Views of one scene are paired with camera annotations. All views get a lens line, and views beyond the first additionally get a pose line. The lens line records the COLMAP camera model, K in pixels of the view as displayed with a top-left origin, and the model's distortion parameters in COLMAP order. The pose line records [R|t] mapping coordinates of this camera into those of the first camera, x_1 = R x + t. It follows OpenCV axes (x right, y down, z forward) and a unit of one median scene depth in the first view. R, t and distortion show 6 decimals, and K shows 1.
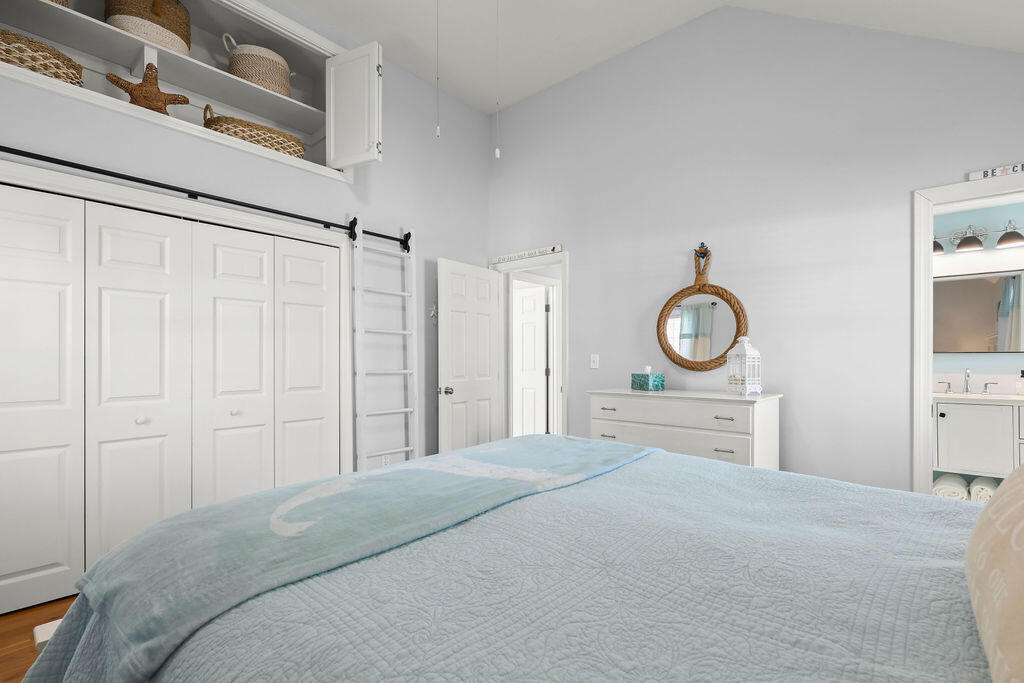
lens RADIAL K [[463.6, 0, 512.8], [0, 463.6, 348.1], [0, 0, 1]] dist [-0.000289, 0.000701]
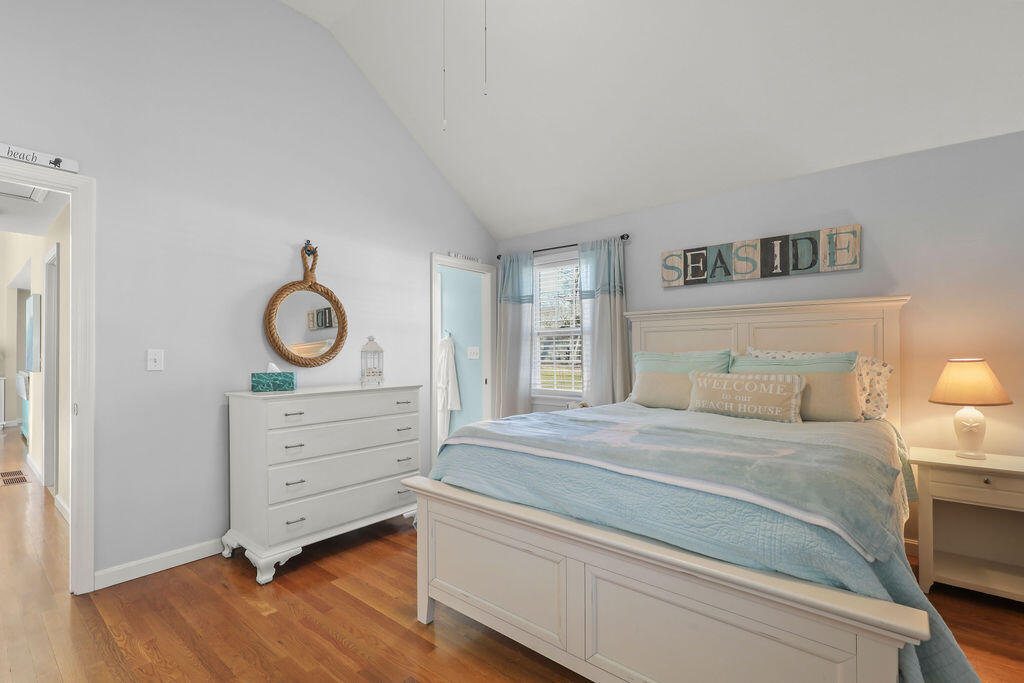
lens RADIAL K [[463.6, 0, 512.3], [0, 463.6, 345.8], [0, 0, 1]] dist [-0.000289, 0.000701]
pose [[-0.027848, 0.013858, 0.999516, -0.611294], [-0.017745, 0.999739, -0.014356, 0.009734], [-0.999455, -0.018136, -0.027595, 0.577027]]
